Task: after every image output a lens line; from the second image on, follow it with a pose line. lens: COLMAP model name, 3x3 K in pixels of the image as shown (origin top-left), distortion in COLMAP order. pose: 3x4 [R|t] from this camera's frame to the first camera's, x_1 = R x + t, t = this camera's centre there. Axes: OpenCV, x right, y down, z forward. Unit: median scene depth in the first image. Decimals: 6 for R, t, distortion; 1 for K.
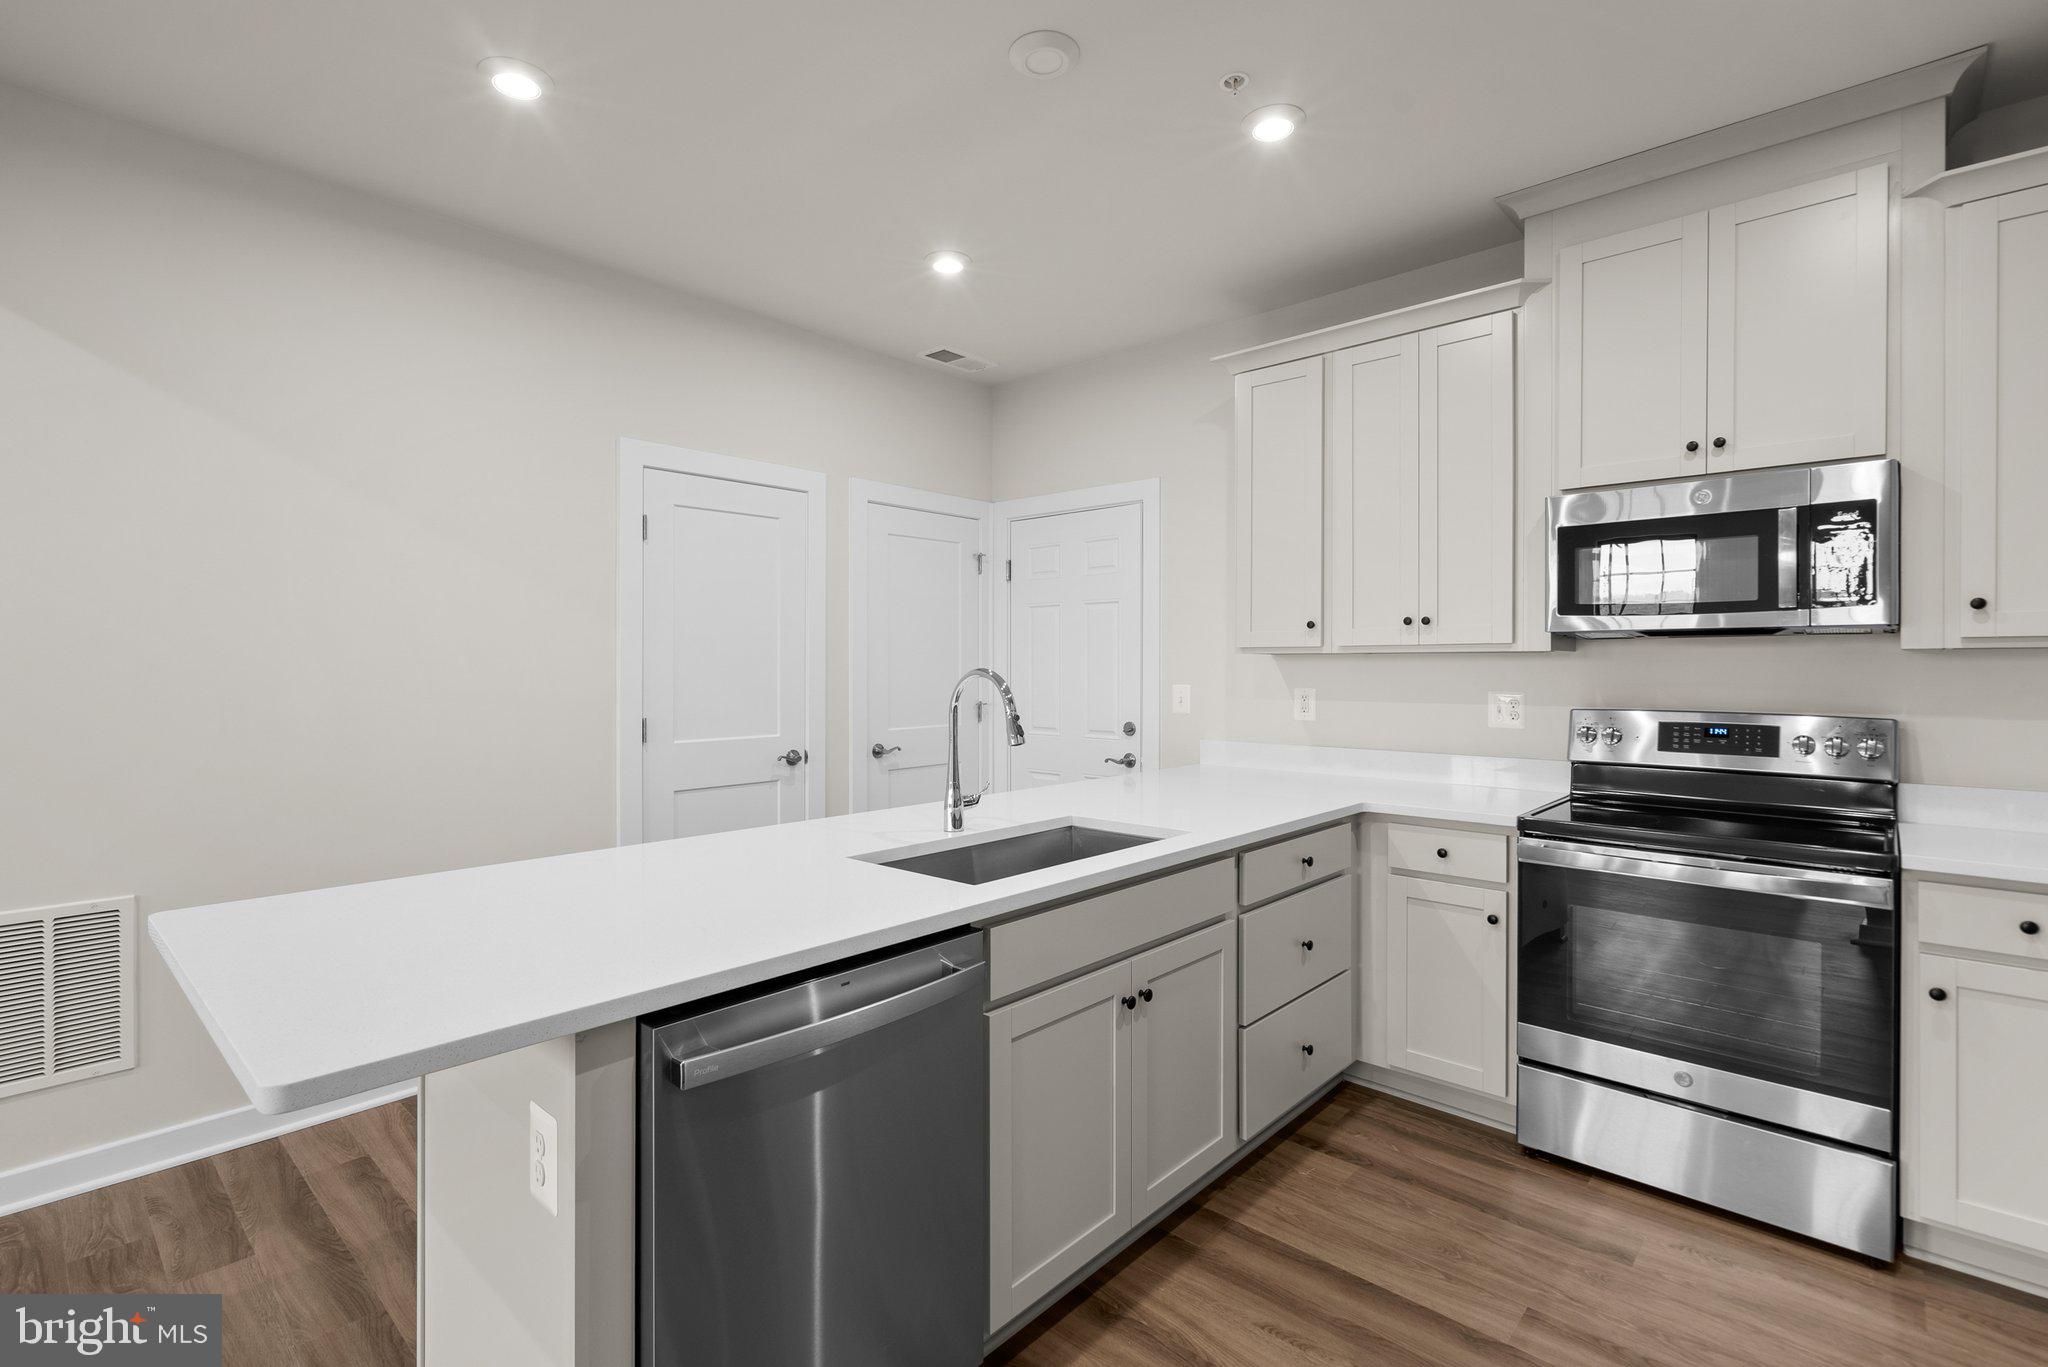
lens RADIAL K [[947.2, 0, 1020.0], [0, 947.2, 669.1], [0, 0, 1]] dist [-0.004800, 0.002635]
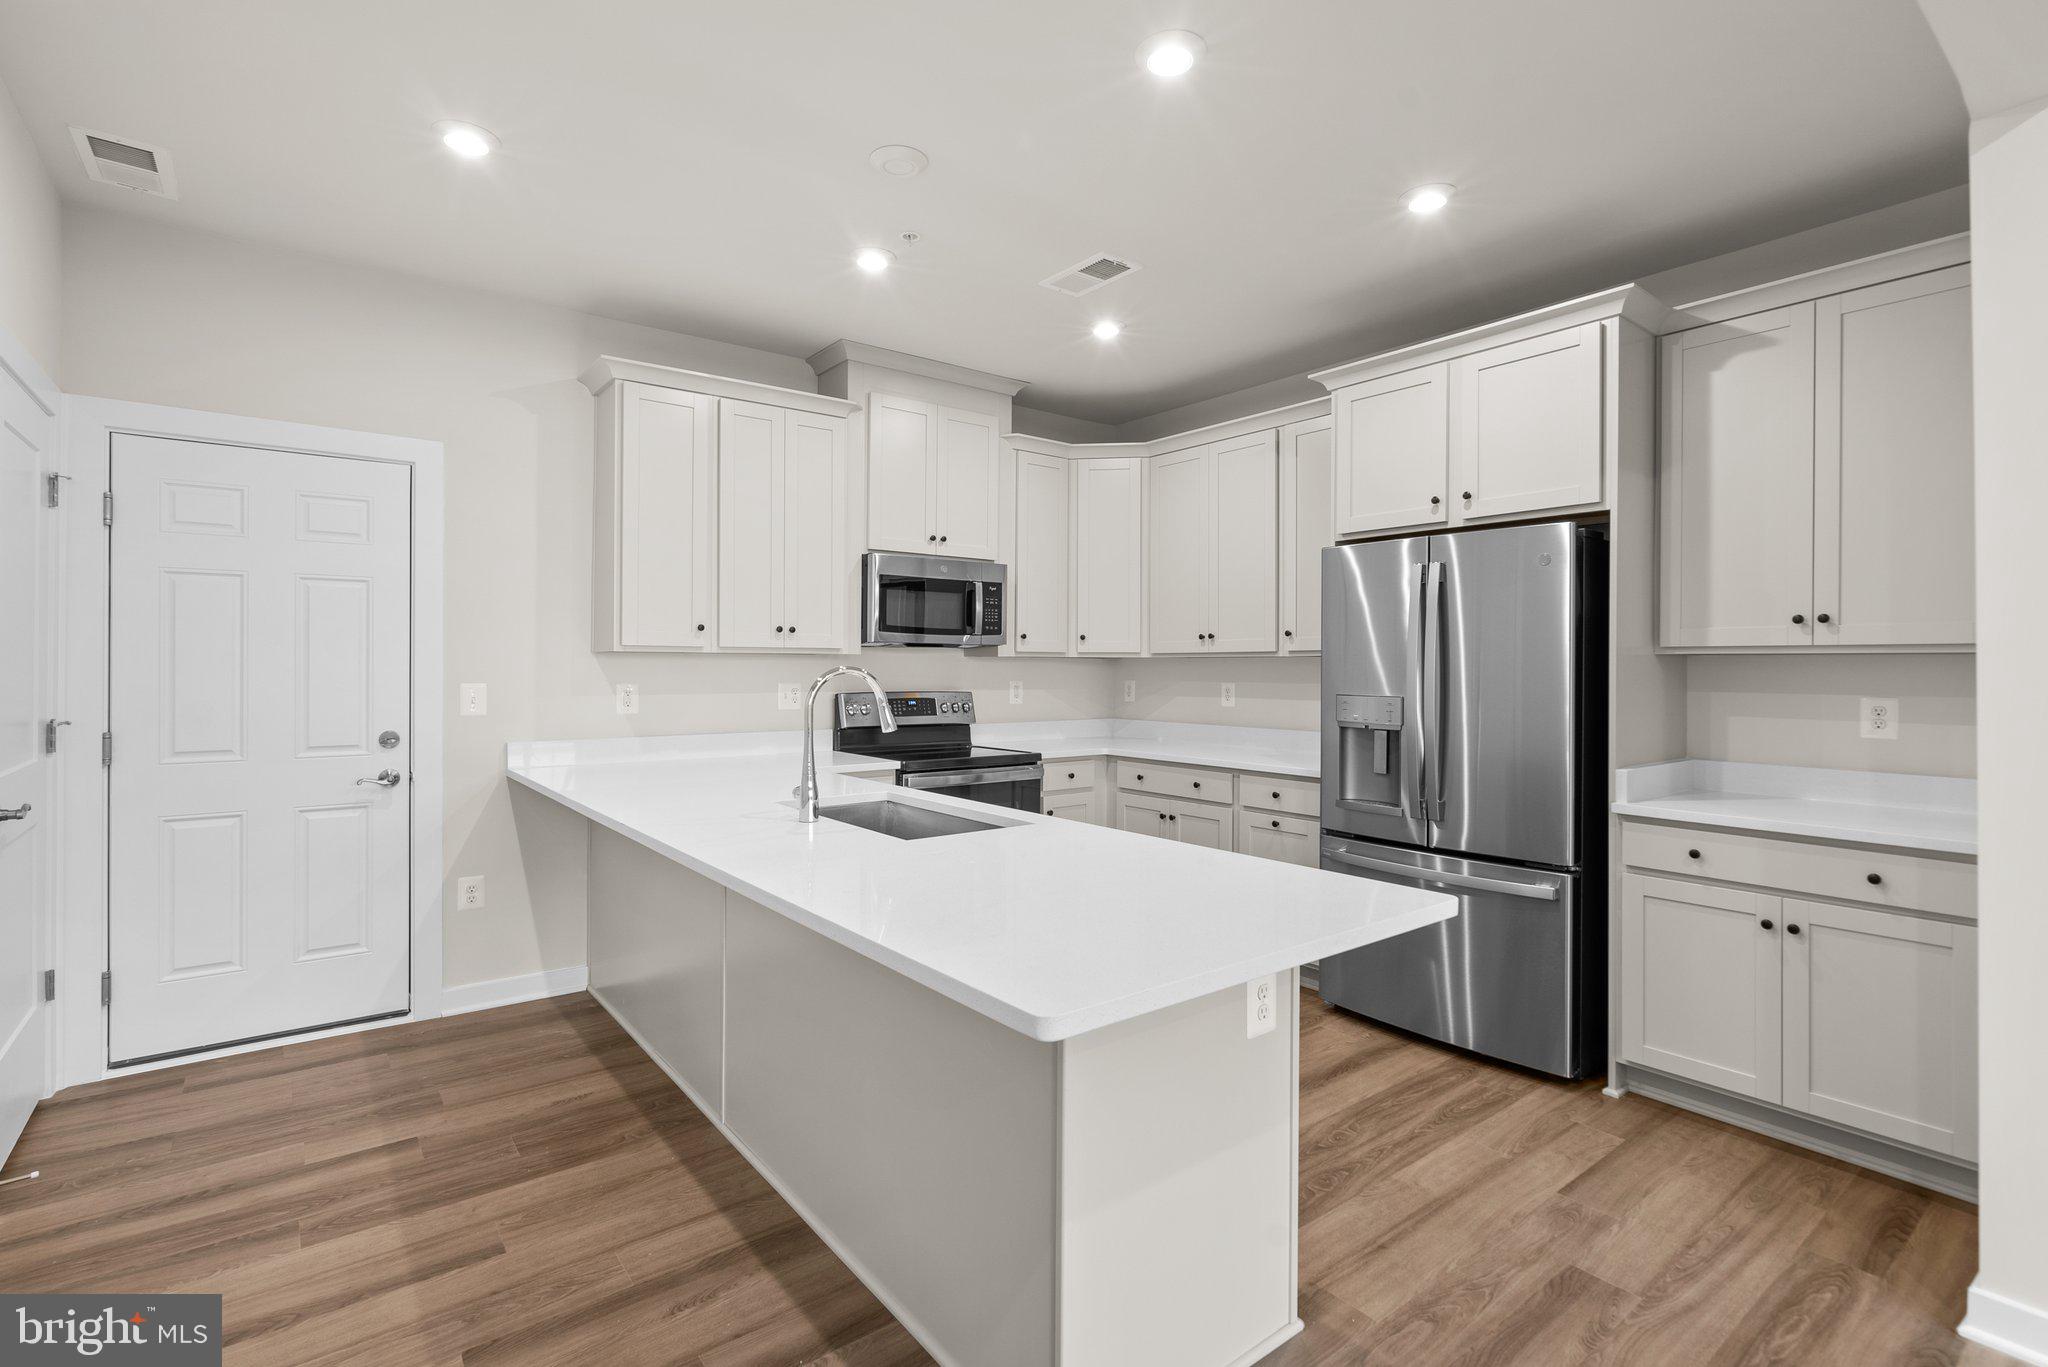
lens RADIAL K [[947.2, 0, 1009.4], [0, 947.2, 668.3], [0, 0, 1]] dist [-0.004800, 0.002635]
pose [[0.174928, -0.002169, 0.984579, -0.804344], [-0.000515, 0.999997, 0.002295, -0.000443], [-0.984581, -0.000909, 0.174926, 0.457127]]
